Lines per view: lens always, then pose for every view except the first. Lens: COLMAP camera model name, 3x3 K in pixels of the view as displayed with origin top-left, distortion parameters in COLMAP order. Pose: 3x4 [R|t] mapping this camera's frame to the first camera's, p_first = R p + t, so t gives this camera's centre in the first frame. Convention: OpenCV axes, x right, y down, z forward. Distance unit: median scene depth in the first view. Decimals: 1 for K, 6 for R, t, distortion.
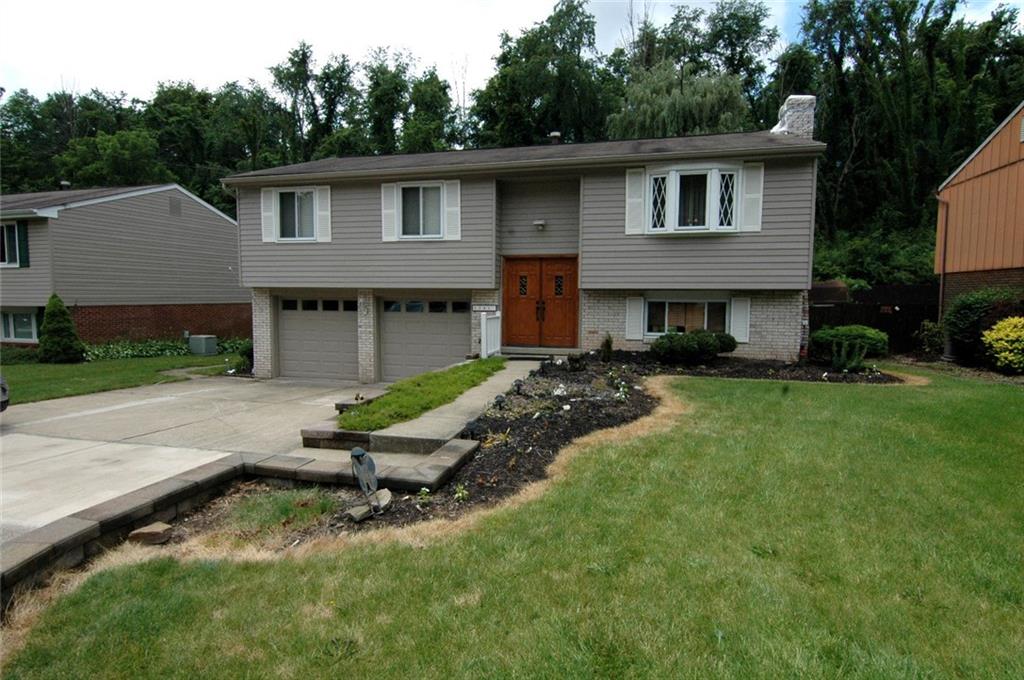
lens RADIAL K [[555.9, 0, 510.4], [0, 555.9, 341.3], [0, 0, 1]] dist [-0.011438, -0.005656]
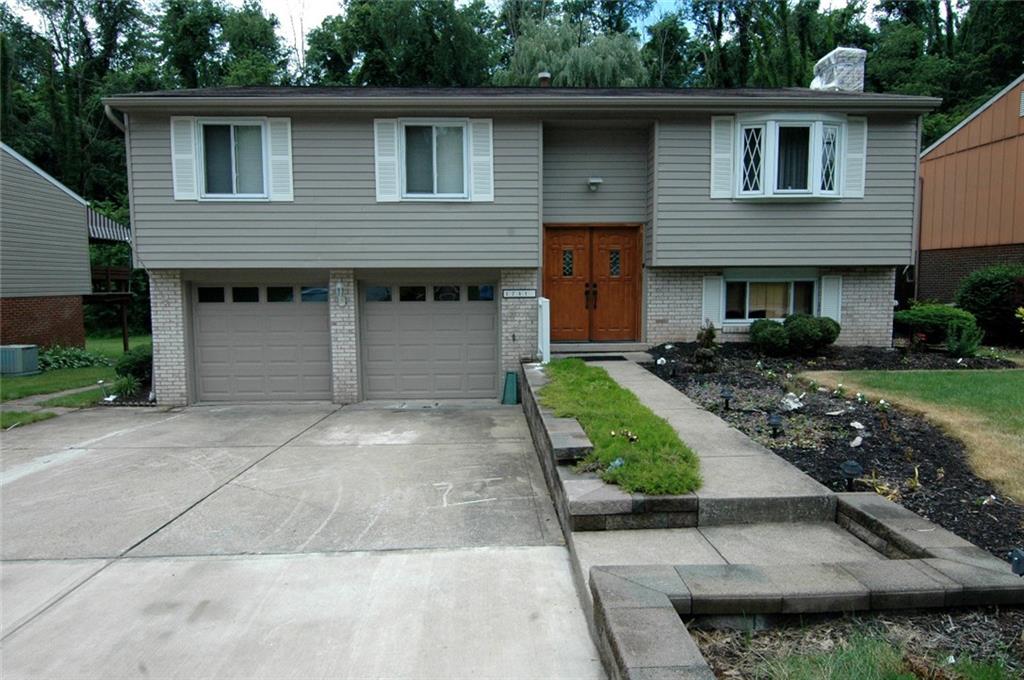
lens RADIAL K [[625.6, 0, 513.6], [0, 625.6, 340.1], [0, 0, 1]] dist [-0.008195, -0.008384]
pose [[0.959034, -0.038843, 0.280616, -0.286269], [0.035906, 0.999233, 0.015604, -0.010059], [-0.281007, -0.004889, 0.959693, 0.184996]]
